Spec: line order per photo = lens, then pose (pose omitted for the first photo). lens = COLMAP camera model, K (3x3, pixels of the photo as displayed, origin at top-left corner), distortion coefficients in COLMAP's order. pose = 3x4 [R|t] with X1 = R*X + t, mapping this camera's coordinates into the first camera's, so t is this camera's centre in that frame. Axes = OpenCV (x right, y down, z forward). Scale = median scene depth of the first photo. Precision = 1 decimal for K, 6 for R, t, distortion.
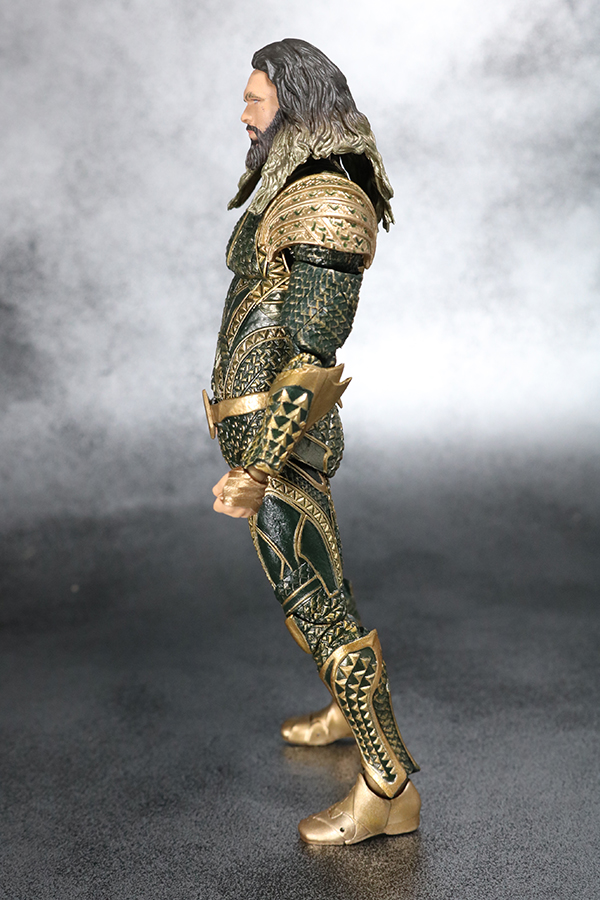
lens RADIAL K [[1583.9, 0, 296.4], [0, 1583.9, 448.8], [0, 0, 1]] dist [-0.035777, 0.000000]
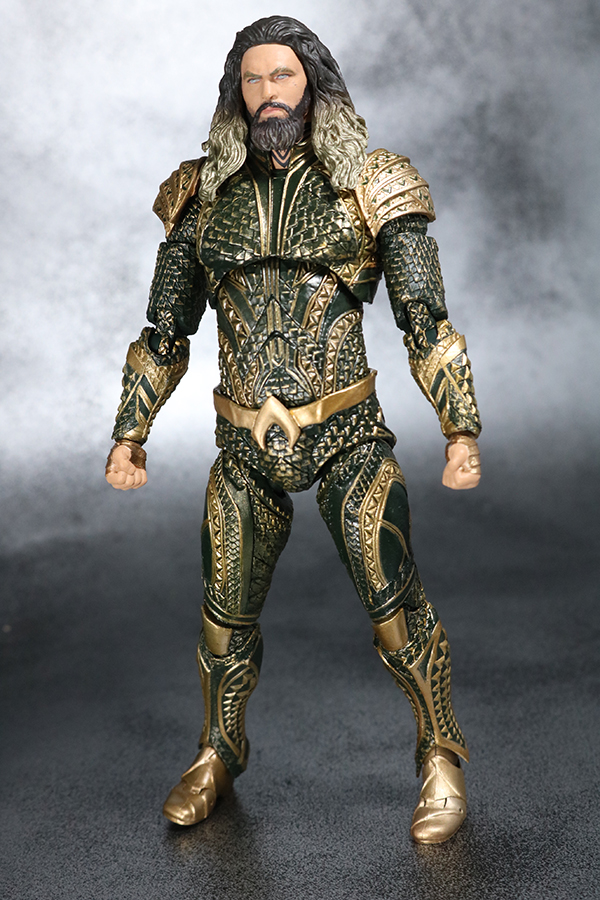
lens RADIAL K [[1541.5, 0, 298.6], [0, 1541.5, 451.9], [0, 0, 1]] dist [-0.033934, 0.000000]
pose [[0.967293, -0.082503, 0.239869, -0.169544], [0.089786, 0.995769, -0.019576, 0.015134], [-0.237239, 0.040473, 0.970608, 0.055026]]
